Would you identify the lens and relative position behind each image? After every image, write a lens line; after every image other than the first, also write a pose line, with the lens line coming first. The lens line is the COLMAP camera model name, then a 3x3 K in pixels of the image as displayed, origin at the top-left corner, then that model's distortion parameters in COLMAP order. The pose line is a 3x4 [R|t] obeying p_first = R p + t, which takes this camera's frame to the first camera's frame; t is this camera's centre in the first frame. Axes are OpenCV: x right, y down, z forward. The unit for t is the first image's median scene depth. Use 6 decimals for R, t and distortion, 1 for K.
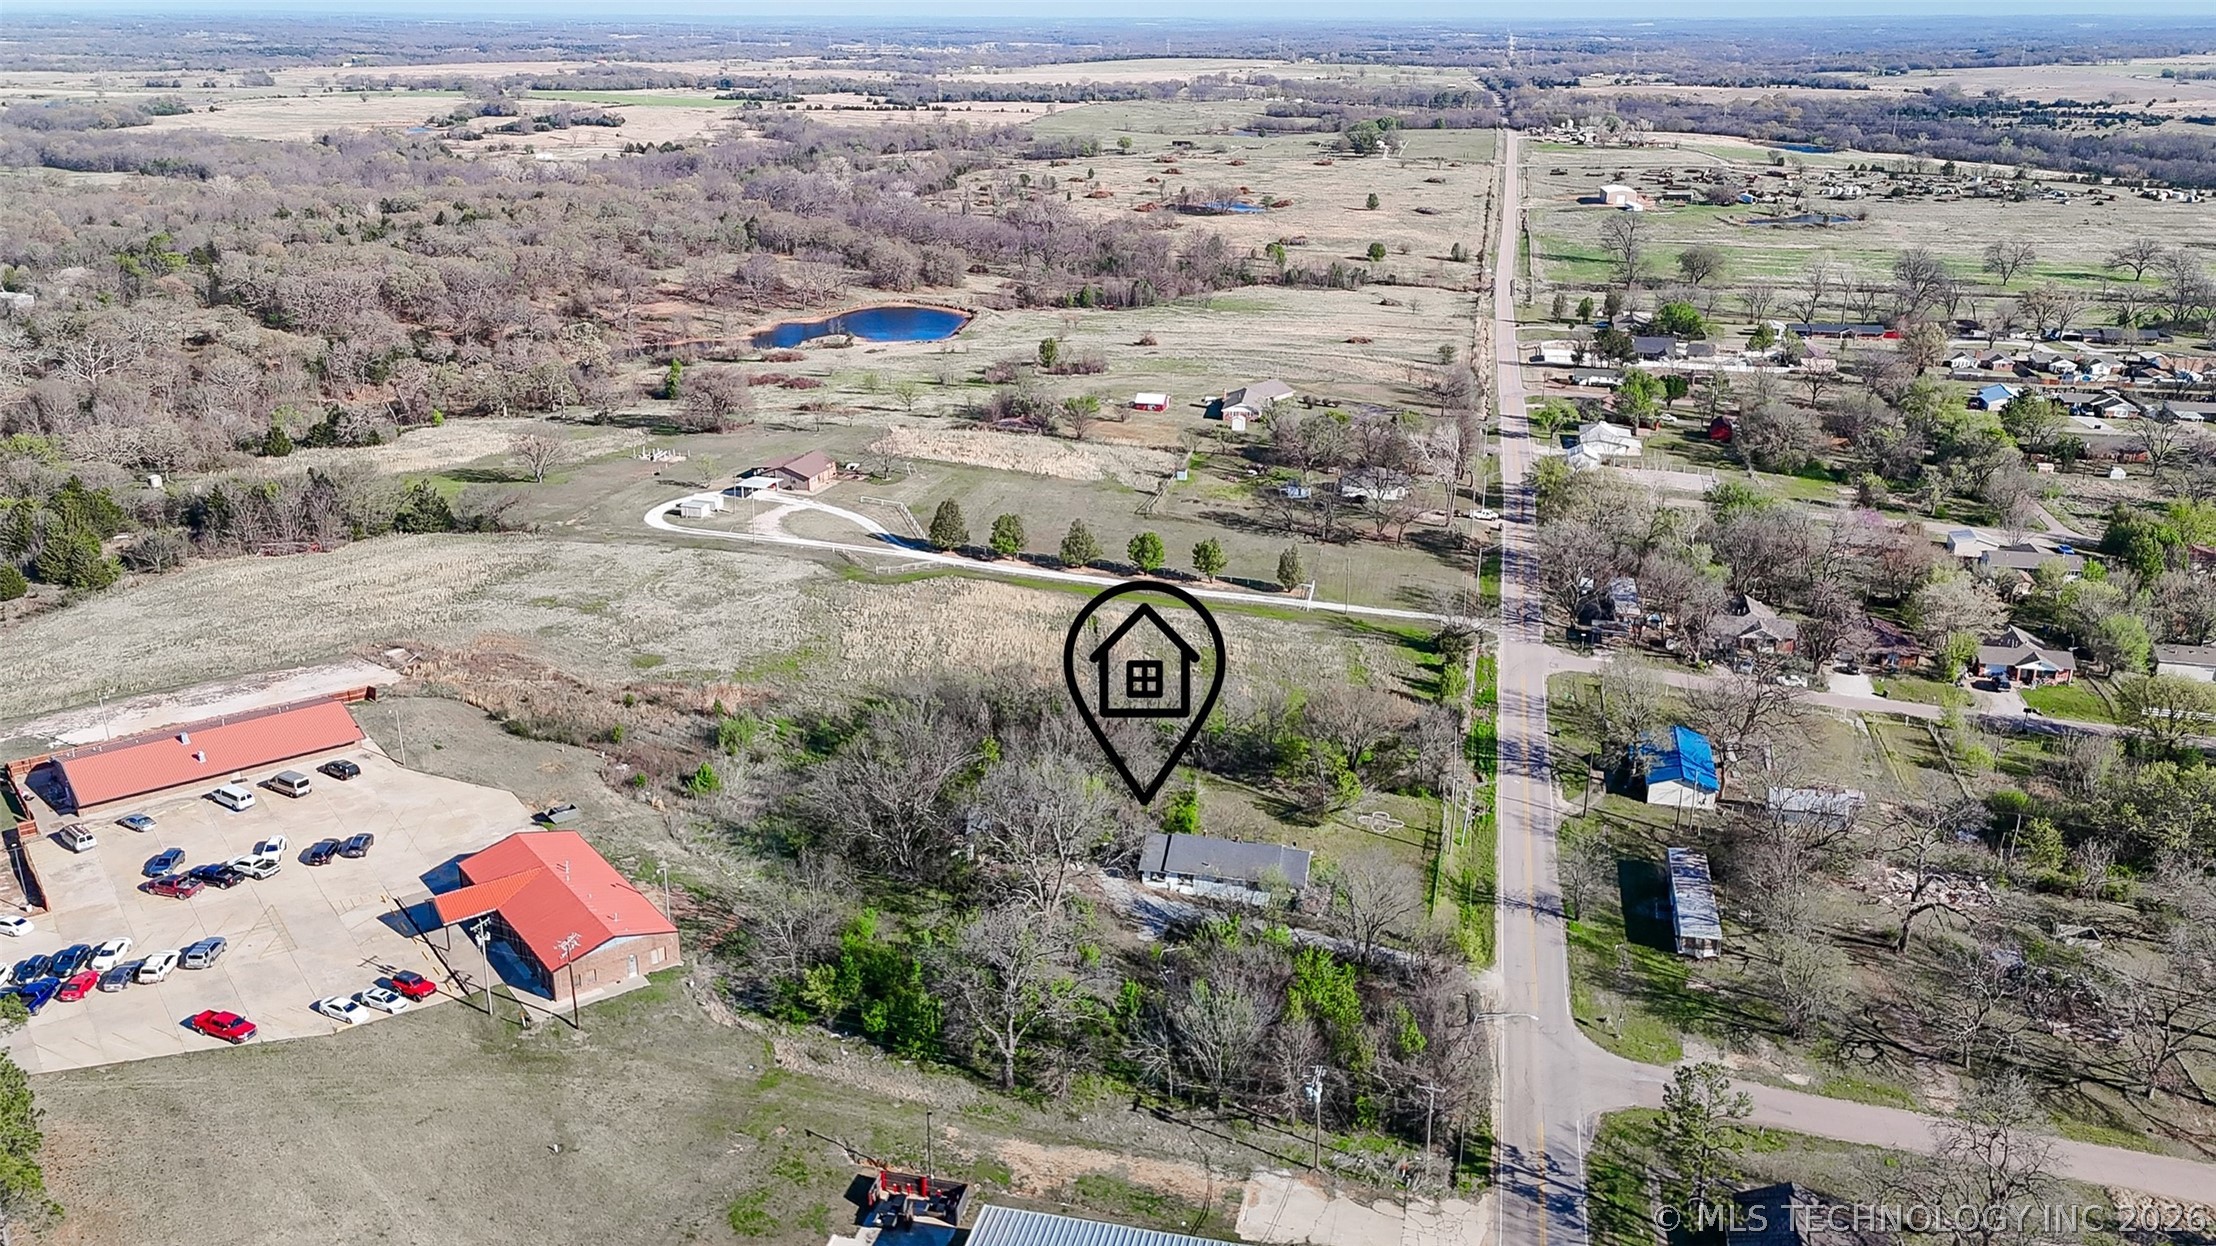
lens RADIAL K [[1746.1, 0, 1116.1], [0, 1746.1, 622.5], [0, 0, 1]] dist [0.084150, -0.083832]
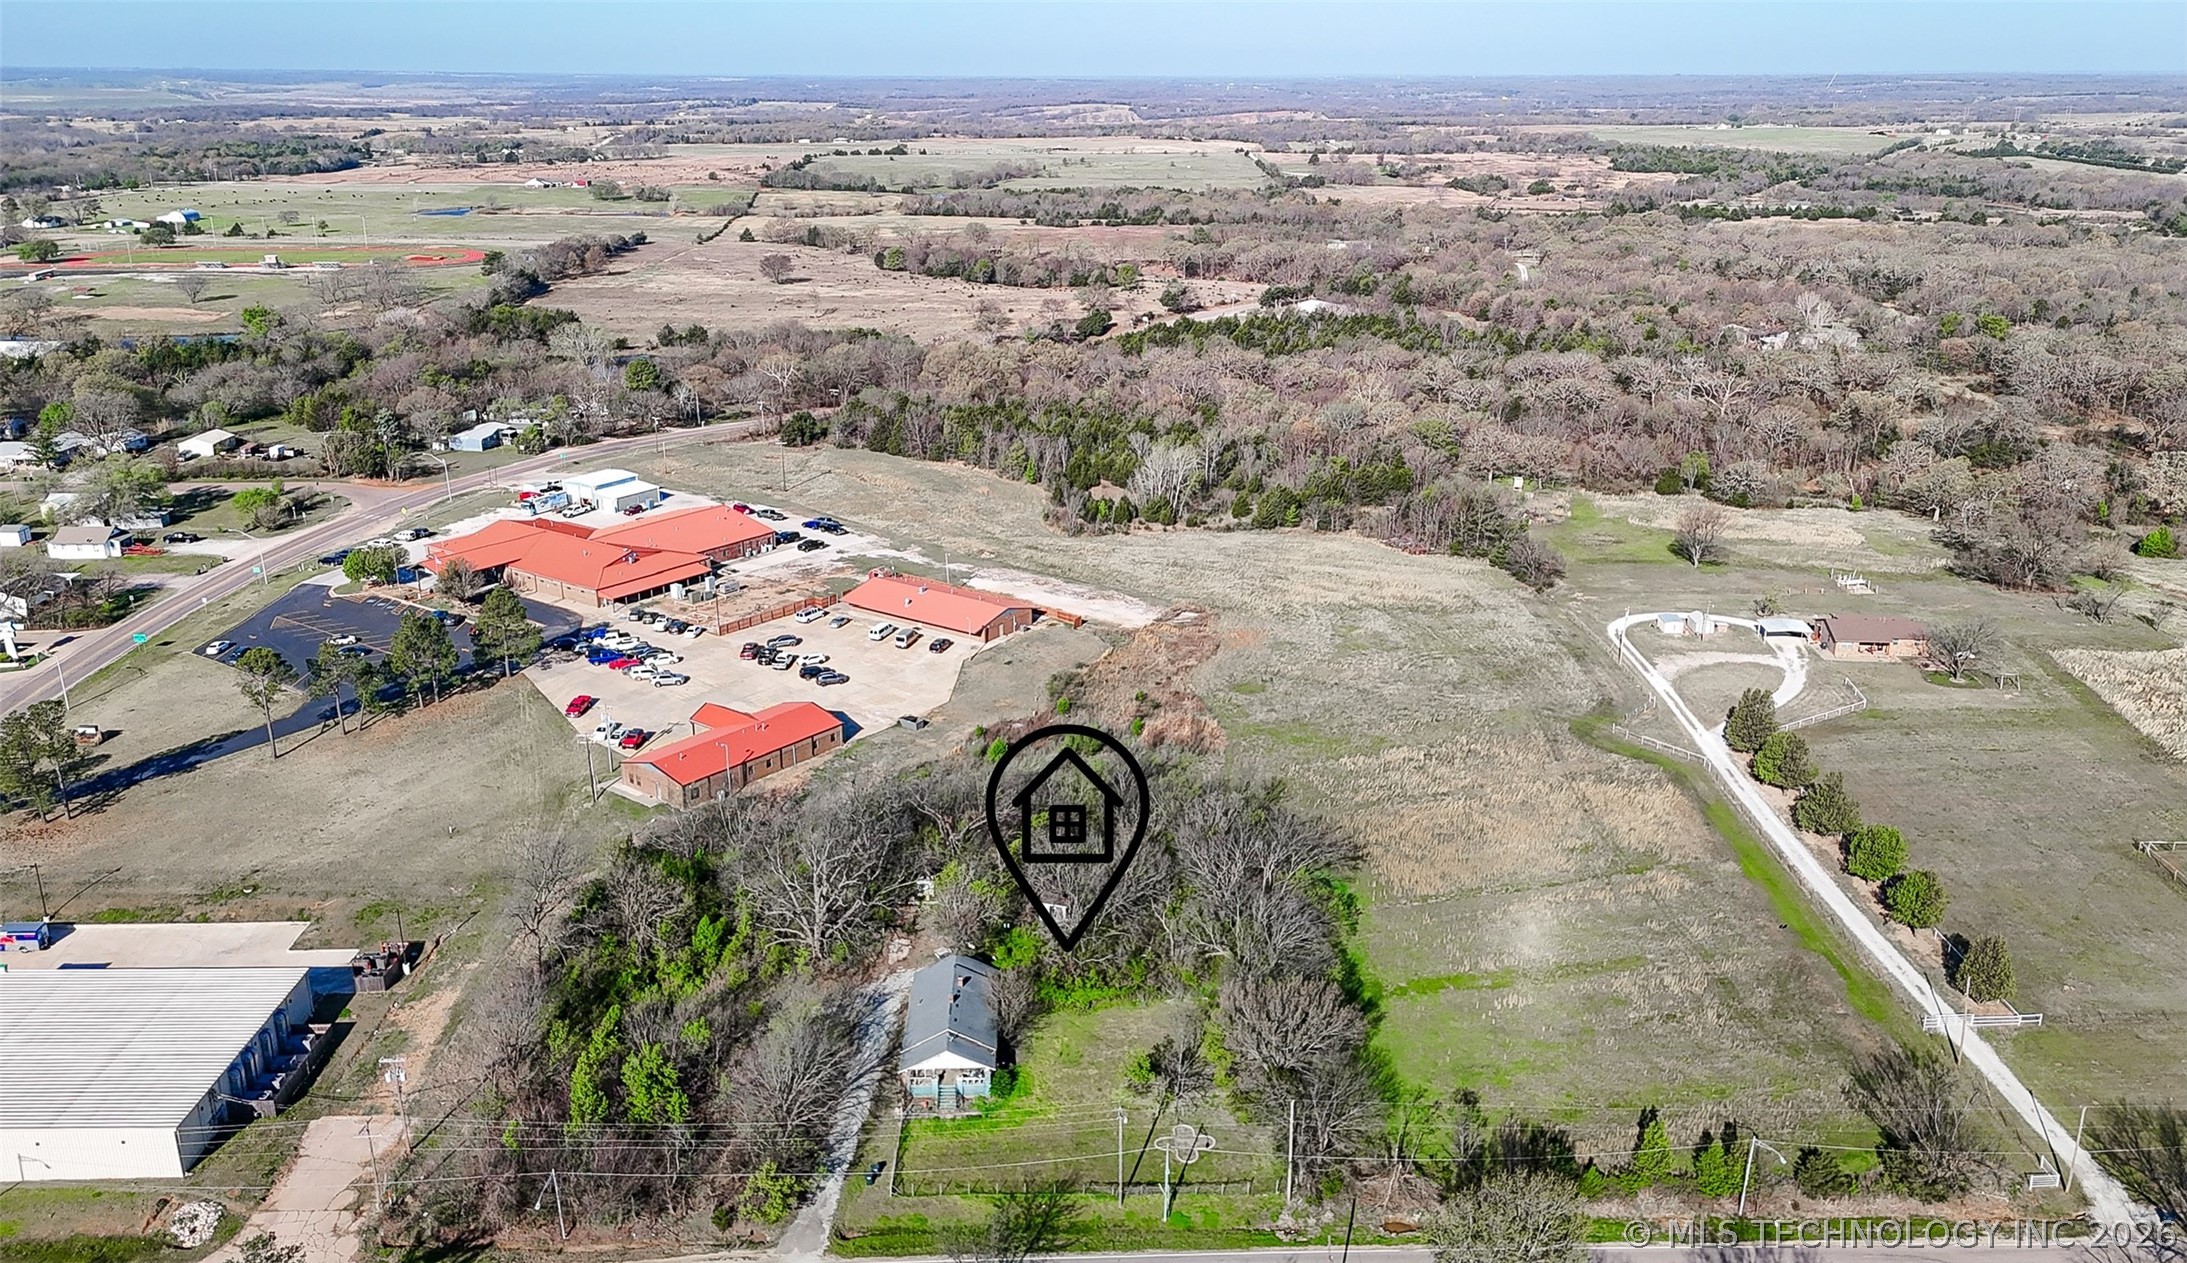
lens RADIAL K [[1699.8, 0, 1082.8], [0, 1699.8, 636.8], [0, 0, 1]] dist [0.087078, -0.090103]
pose [[0.239969, 0.301767, -0.922687, 0.512123], [-0.318188, 0.922404, 0.218921, -0.158476], [0.917154, 0.241053, 0.317367, 0.458638]]
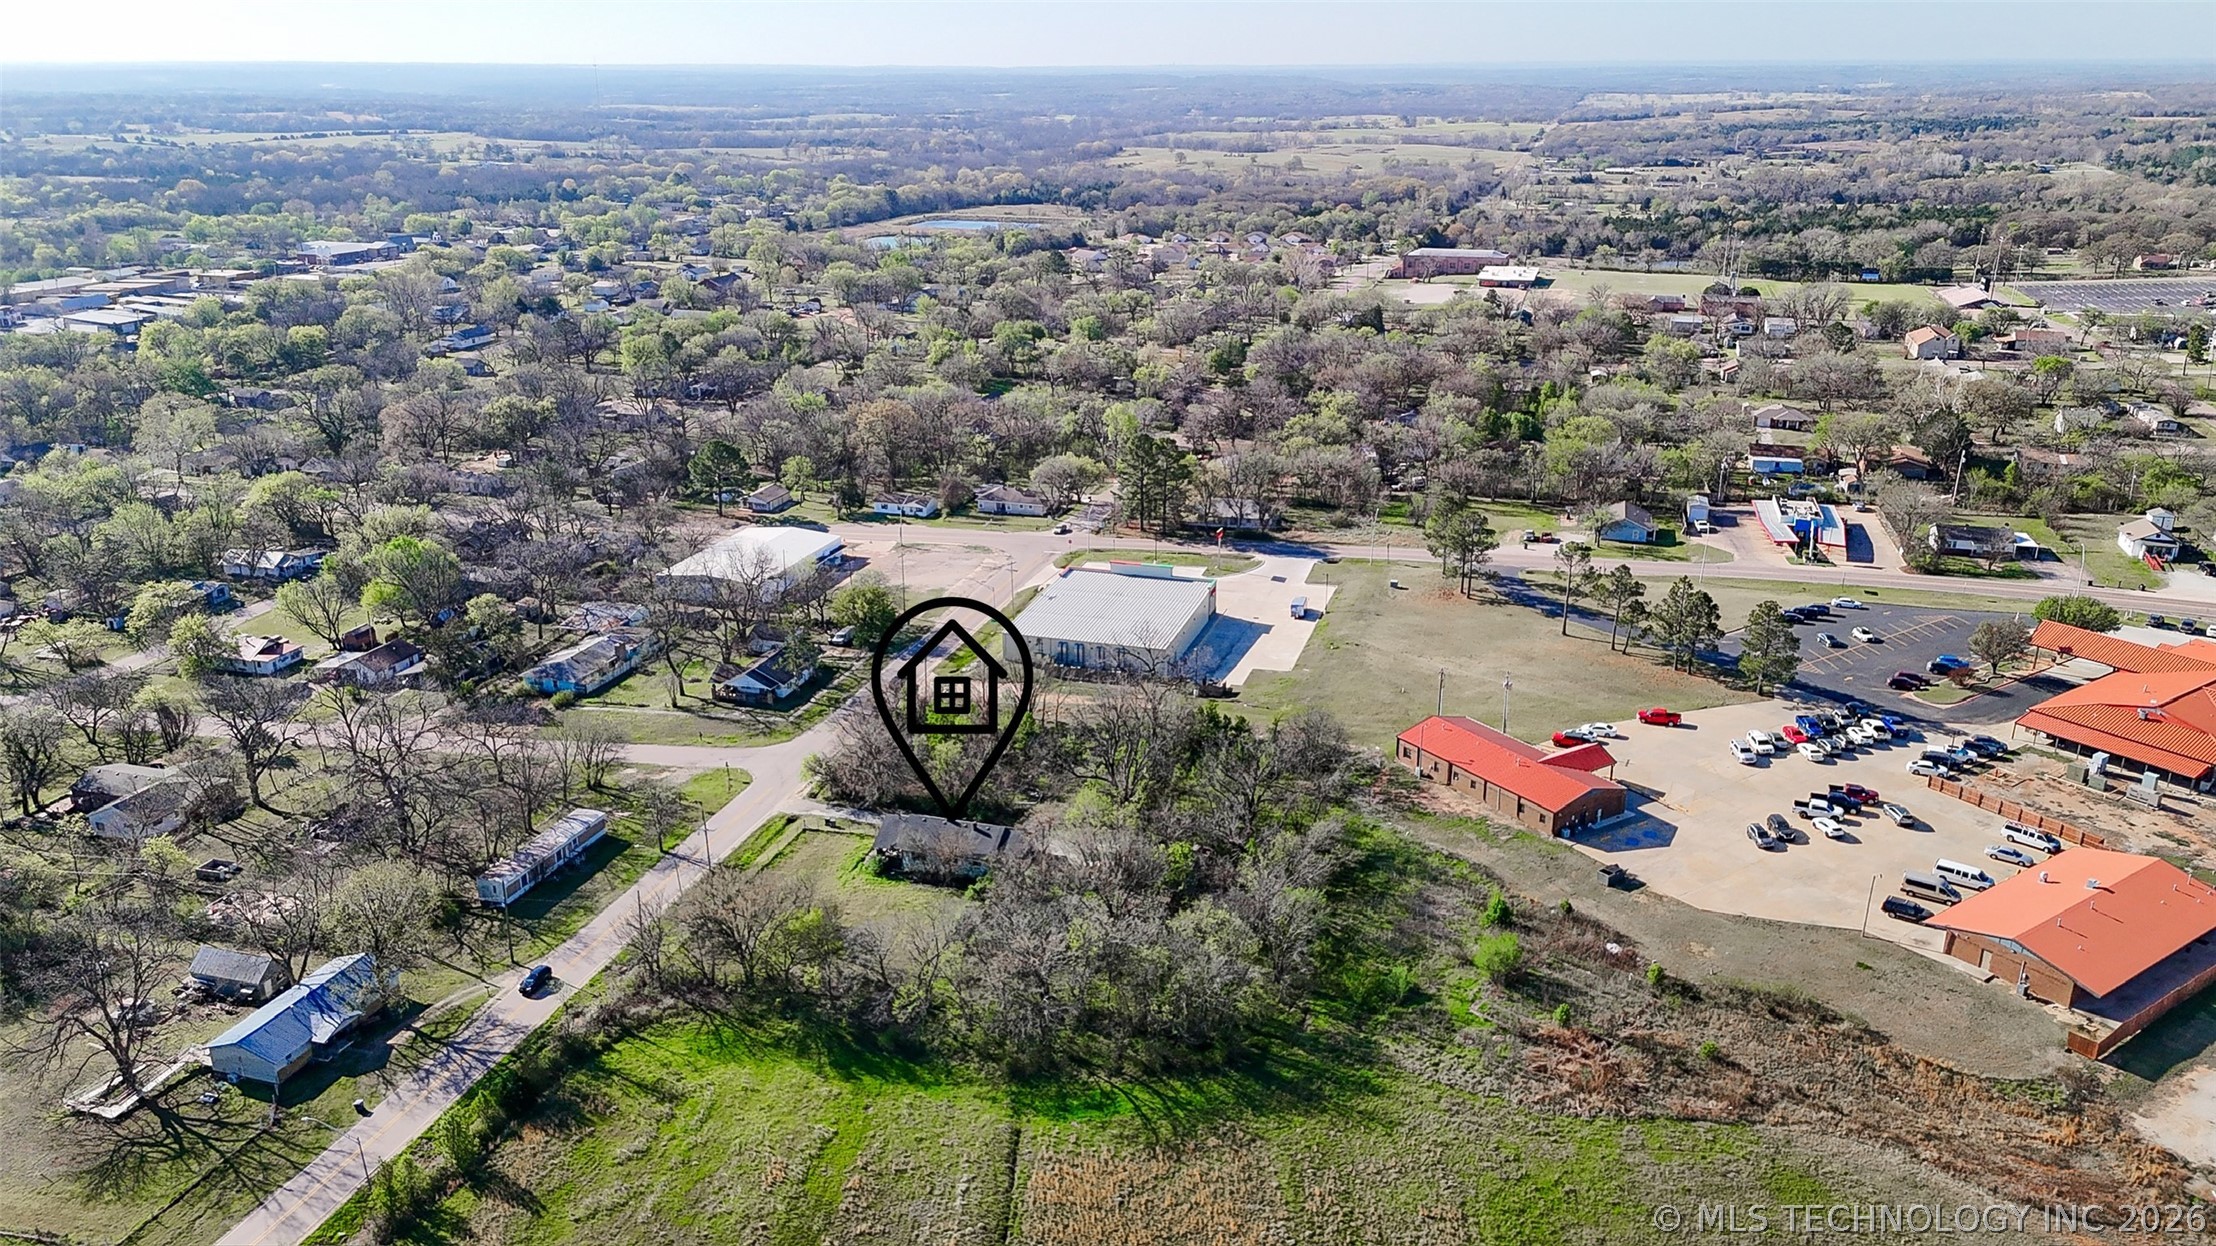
lens RADIAL K [[1583.2, 0, 1108.0], [0, 1583.2, 623.0], [0, 0, 1]] dist [0.068576, -0.061746]
pose [[-0.997078, -0.028145, 0.071014, -0.059827], [0.022159, 0.783104, 0.621496, -0.358903], [-0.073103, 0.621254, -0.780192, 1.041687]]
